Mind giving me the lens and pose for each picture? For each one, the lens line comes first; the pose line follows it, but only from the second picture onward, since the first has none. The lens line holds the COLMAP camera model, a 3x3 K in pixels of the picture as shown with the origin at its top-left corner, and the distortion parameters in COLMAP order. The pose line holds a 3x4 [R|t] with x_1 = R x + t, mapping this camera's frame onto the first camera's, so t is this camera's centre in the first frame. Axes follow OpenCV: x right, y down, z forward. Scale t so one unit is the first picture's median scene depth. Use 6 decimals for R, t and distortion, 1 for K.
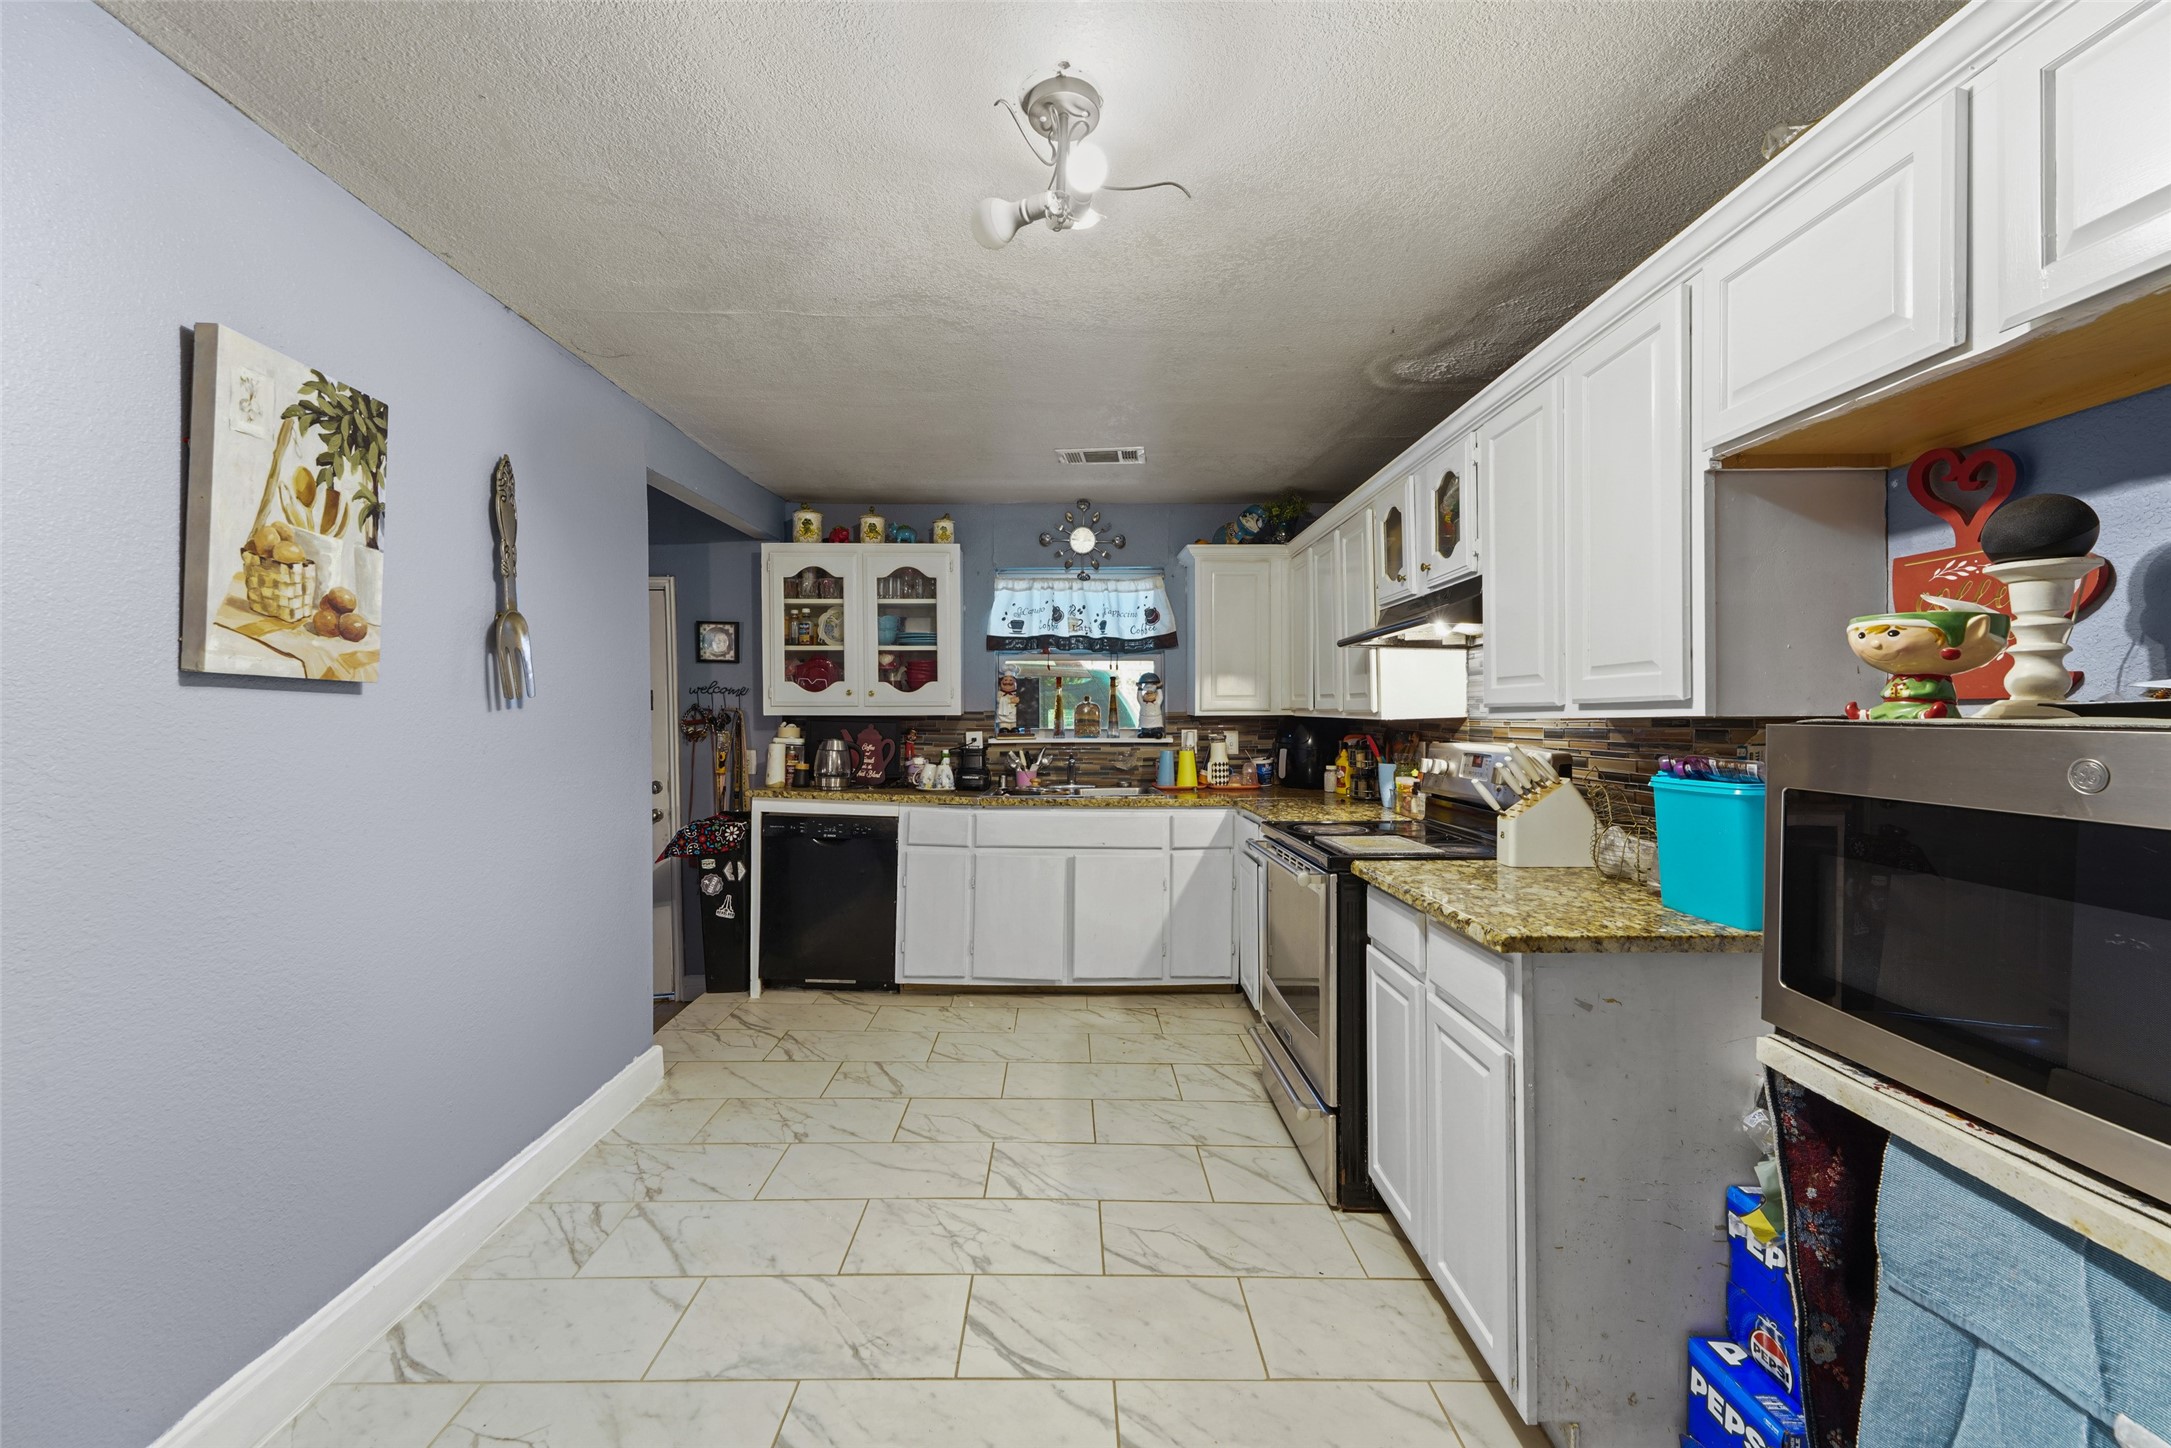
lens RADIAL K [[859.4, 0, 1082.8], [0, 859.4, 719.1], [0, 0, 1]] dist [0.002031, -0.002236]
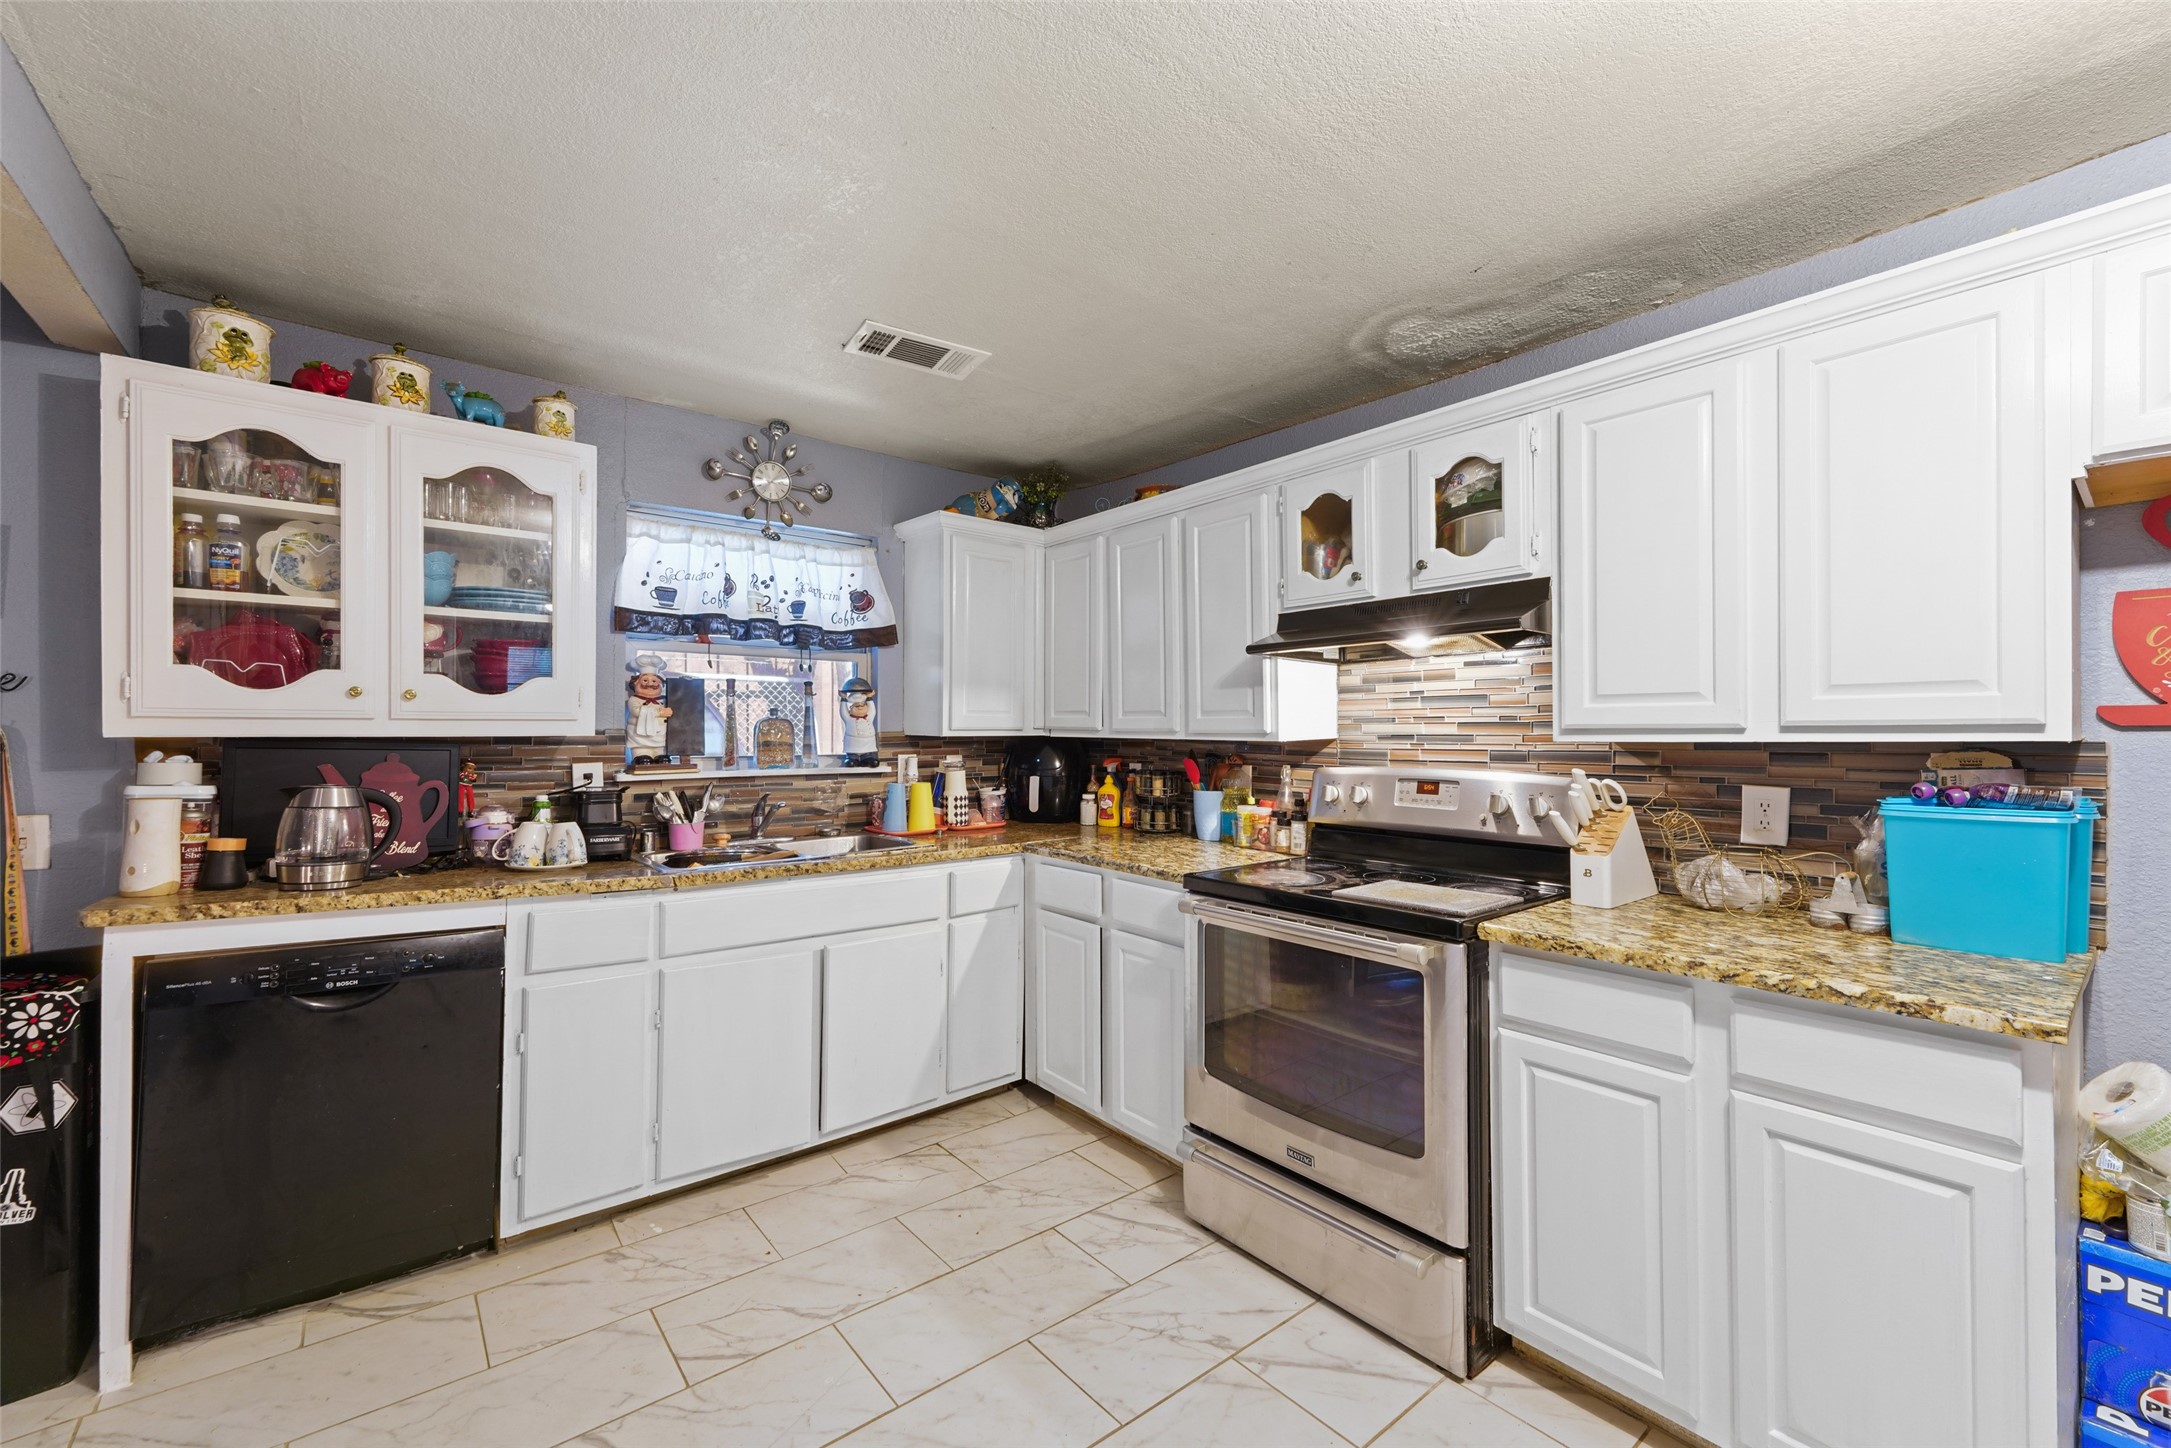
lens RADIAL K [[859.4, 0, 1084.7], [0, 859.4, 732.3], [0, 0, 1]] dist [0.002031, -0.002236]
pose [[0.784978, 0.001445, 0.619522, -0.246557], [0.001872, 0.999987, -0.004705, -0.003781], [-0.619521, 0.004853, 0.784965, 0.330174]]
